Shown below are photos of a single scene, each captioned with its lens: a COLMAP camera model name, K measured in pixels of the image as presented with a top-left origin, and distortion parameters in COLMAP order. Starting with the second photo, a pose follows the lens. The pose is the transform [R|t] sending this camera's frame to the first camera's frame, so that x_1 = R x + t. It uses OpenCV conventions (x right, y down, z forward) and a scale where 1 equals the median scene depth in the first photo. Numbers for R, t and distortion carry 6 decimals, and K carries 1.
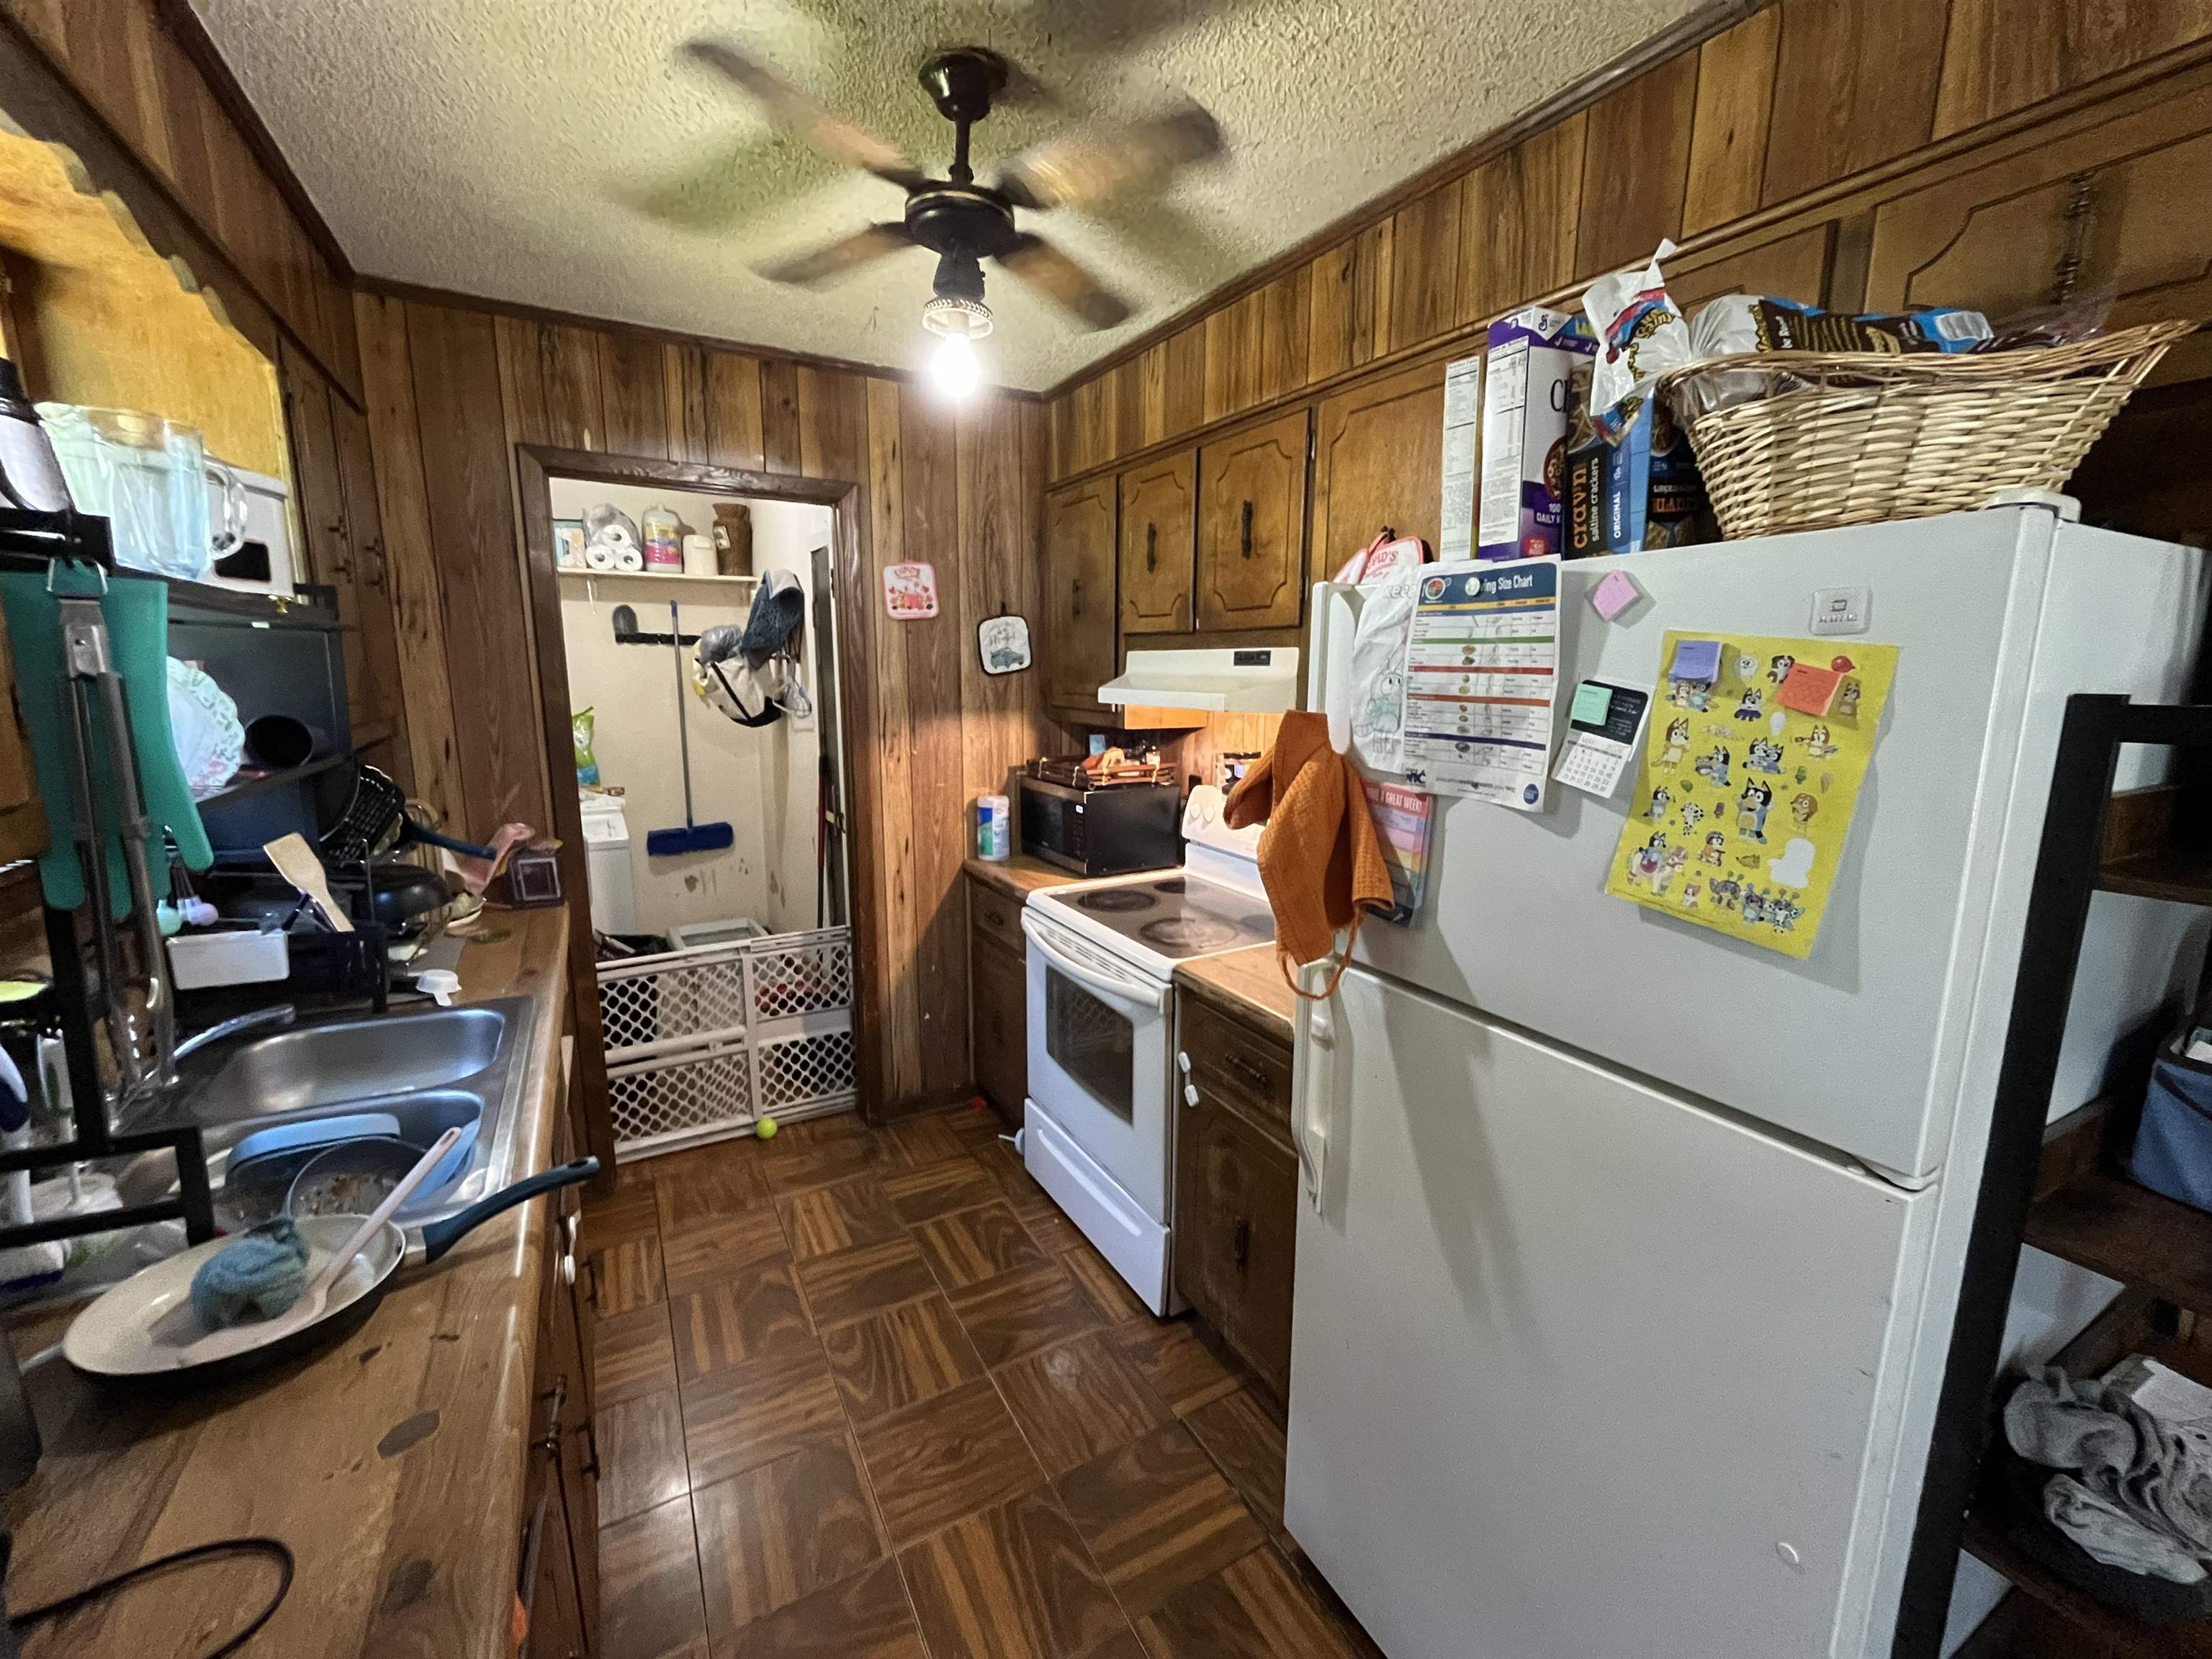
lens RADIAL K [[897.7, 0, 1105.2], [0, 897.7, 831.1], [0, 0, 1]] dist [-0.003264, 0.000192]
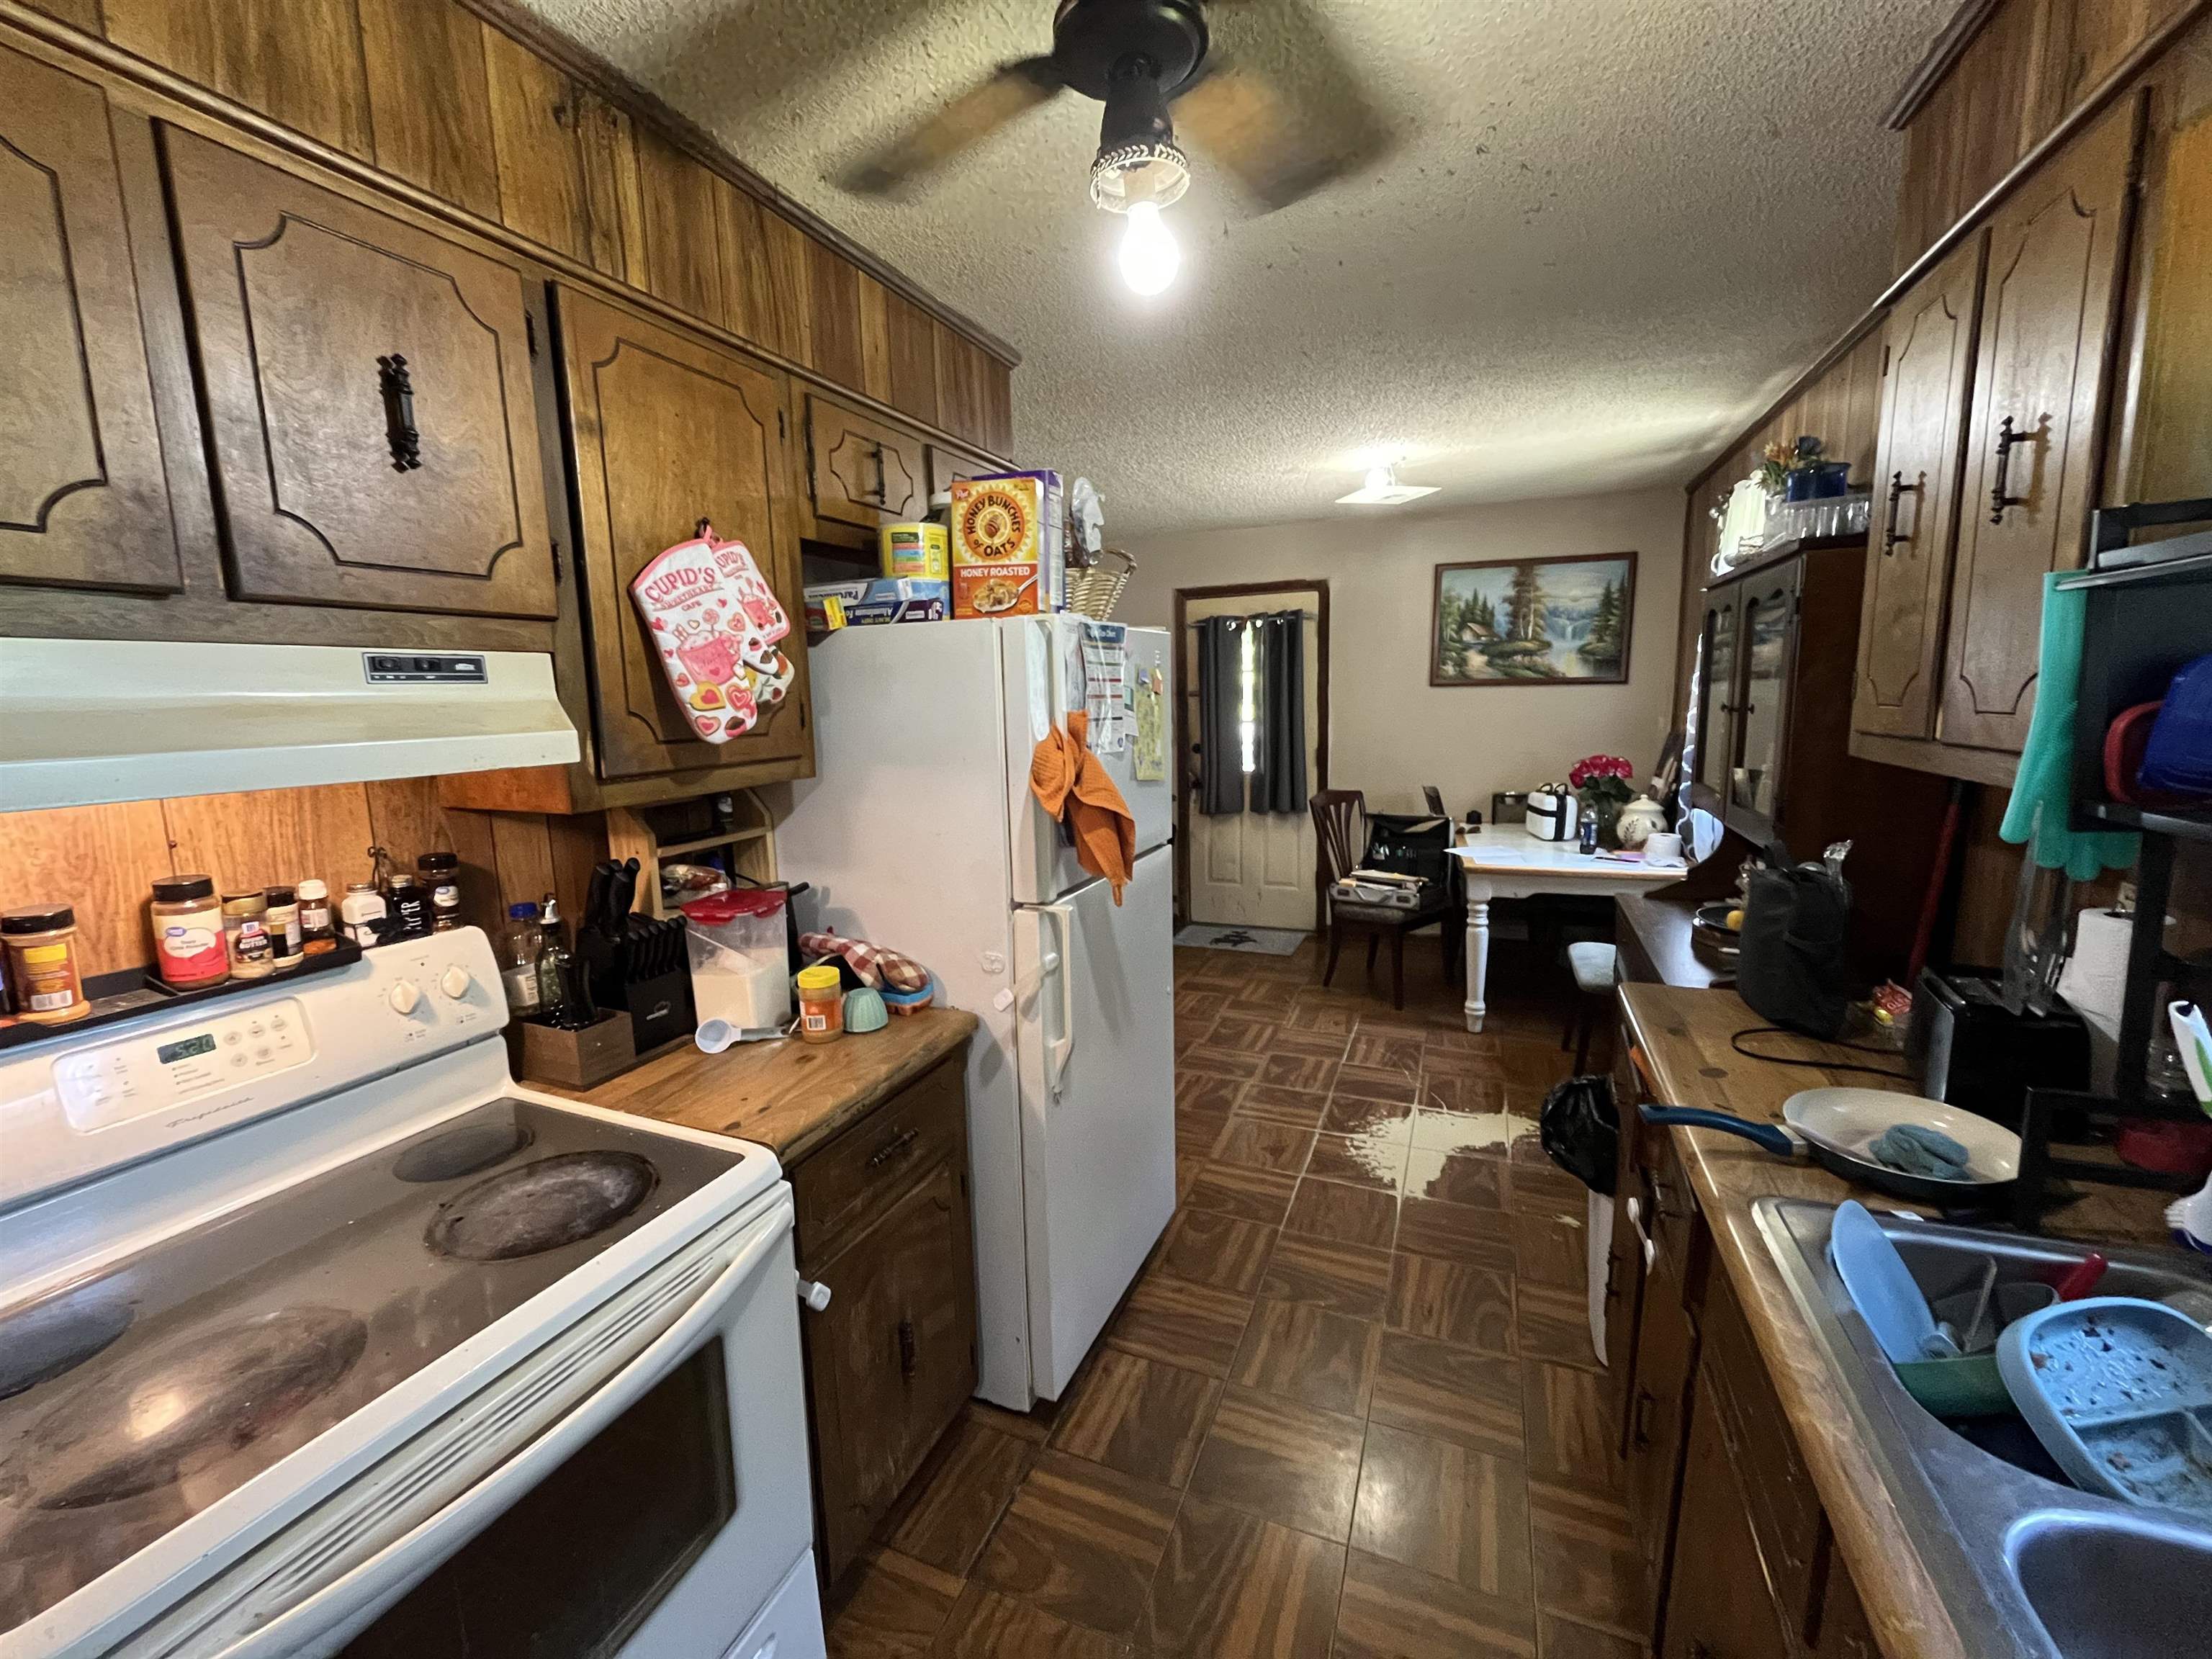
lens RADIAL K [[897.7, 0, 1105.2], [0, 897.7, 831.1], [0, 0, 1]] dist [-0.003264, 0.000192]
pose [[-0.615015, -0.115931, 0.779946, -0.371687], [0.157940, 0.950976, 0.265895, -0.135978], [-0.772535, 0.286714, -0.566555, 0.771527]]
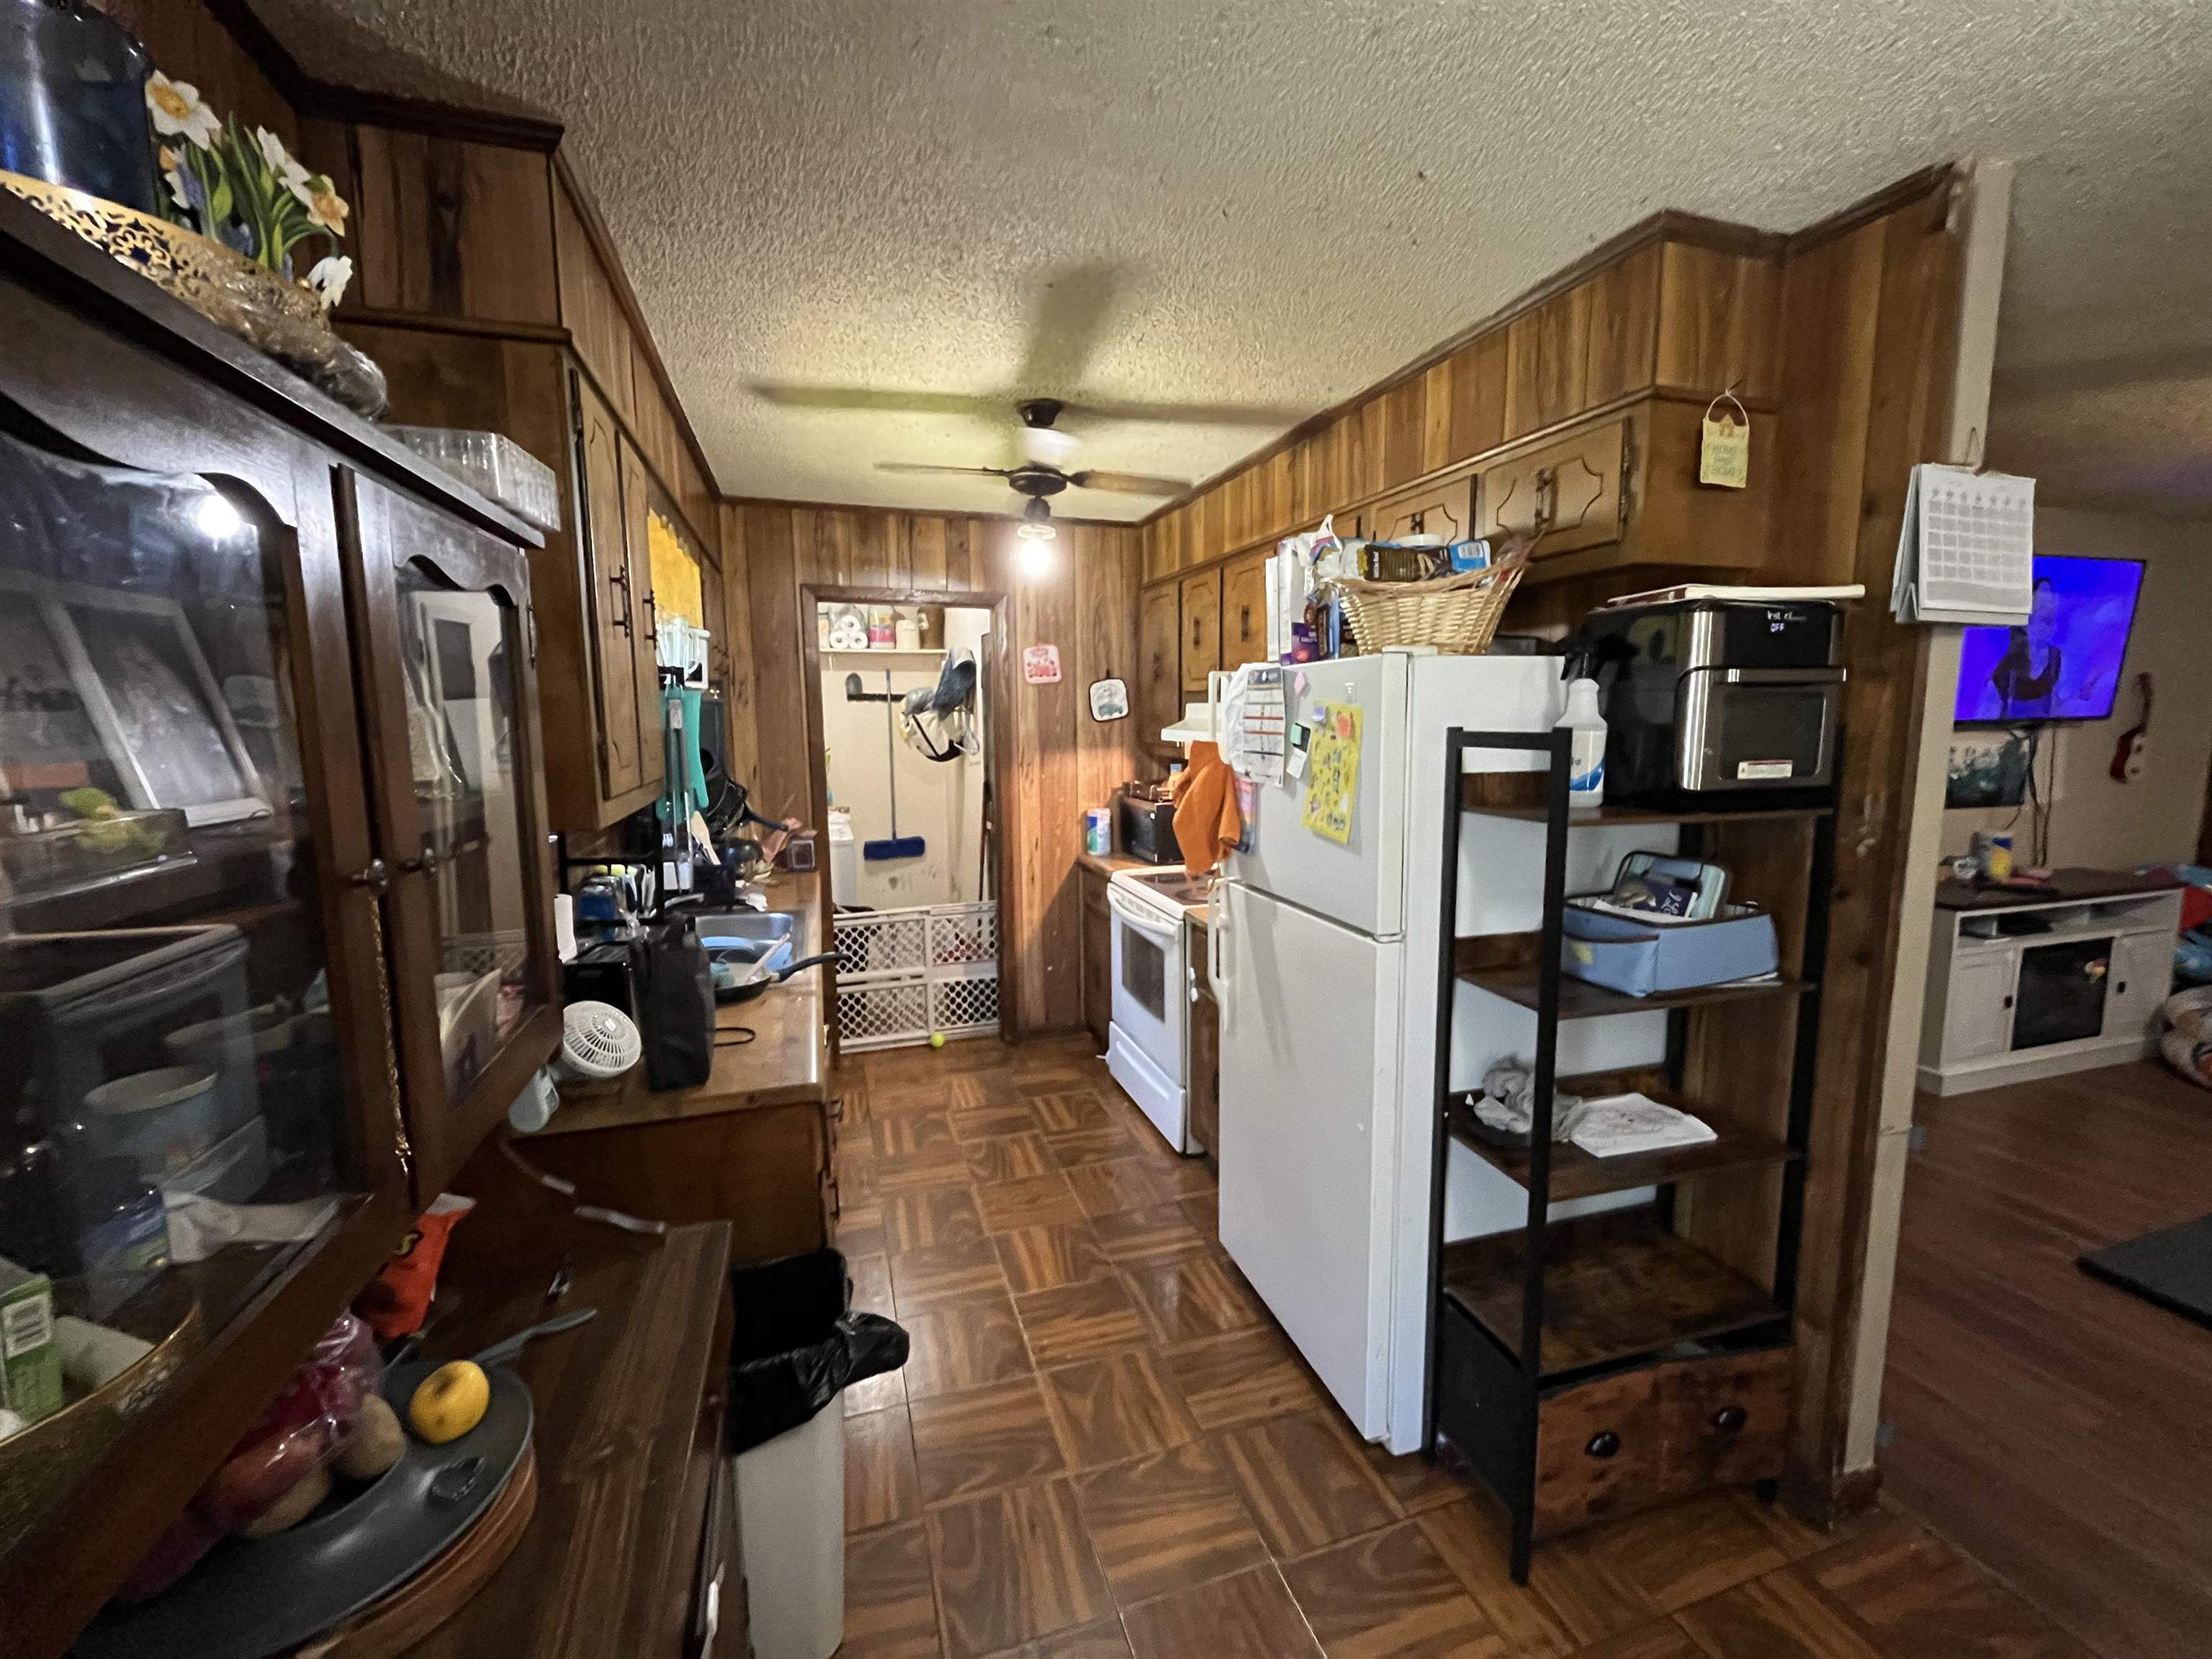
lens RADIAL K [[897.7, 0, 1105.2], [0, 897.7, 831.1], [0, 0, 1]] dist [-0.003264, 0.000192]
pose [[0.979079, 0.010943, -0.203188, 0.176681], [-0.020564, 0.998762, -0.045299, 0.061866], [0.202441, 0.048529, 0.978091, -0.370636]]
